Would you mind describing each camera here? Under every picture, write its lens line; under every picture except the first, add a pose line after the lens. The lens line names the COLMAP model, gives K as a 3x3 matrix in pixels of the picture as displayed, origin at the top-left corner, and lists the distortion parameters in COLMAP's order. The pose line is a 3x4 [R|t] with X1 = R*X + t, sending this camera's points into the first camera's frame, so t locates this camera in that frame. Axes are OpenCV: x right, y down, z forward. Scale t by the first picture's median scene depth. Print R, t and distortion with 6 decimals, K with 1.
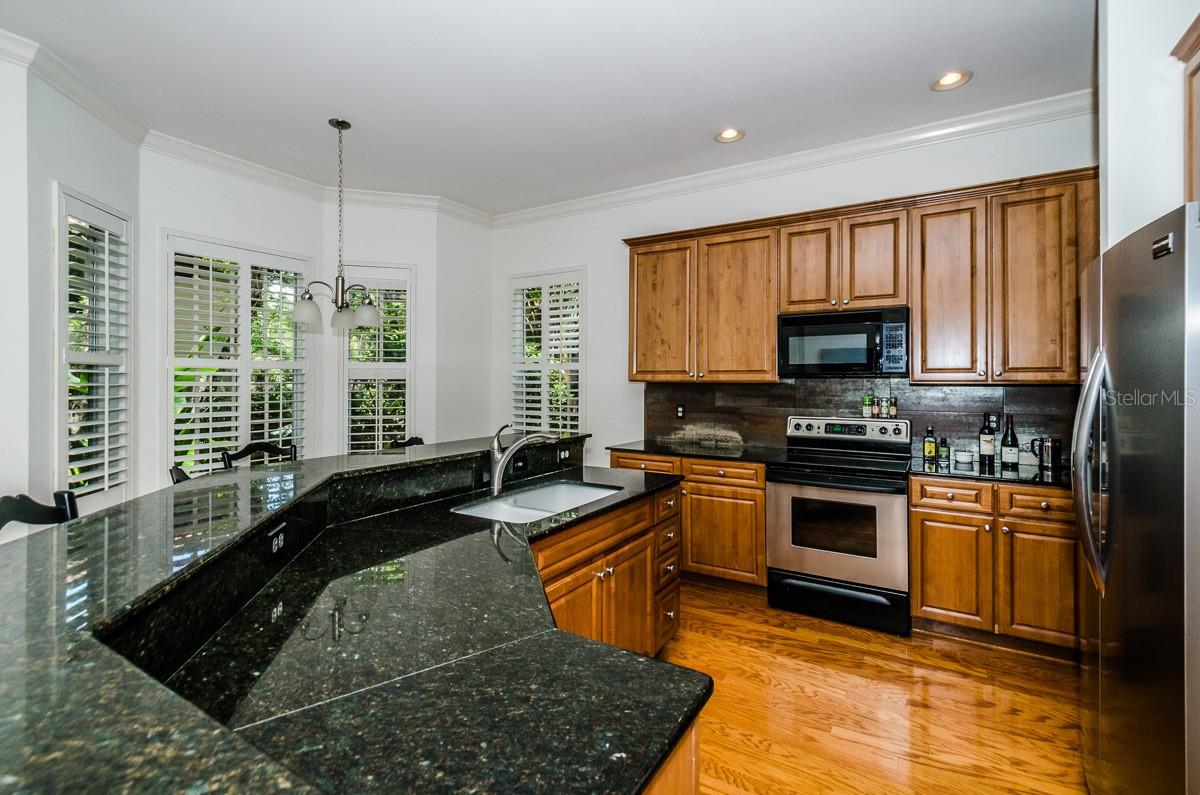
lens RADIAL K [[535.0, 0, 604.1], [0, 535.0, 388.7], [0, 0, 1]] dist [0.001119, 0.000051]
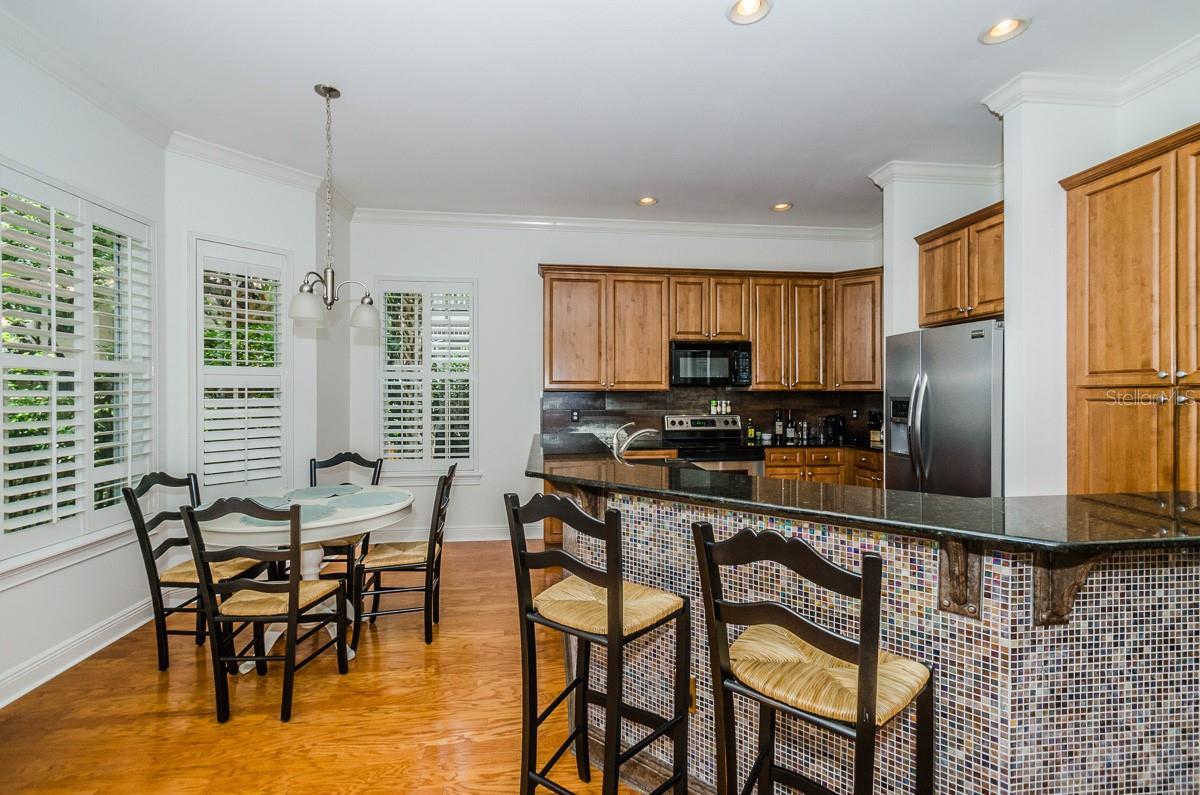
lens RADIAL K [[535.0, 0, 604.1], [0, 535.0, 388.7], [0, 0, 1]] dist [0.001119, 0.000051]
pose [[0.772009, -0.003768, 0.635601, -0.654596], [0.008786, 0.999950, -0.004744, -0.011788], [-0.635551, 0.009247, 0.772003, 0.062894]]
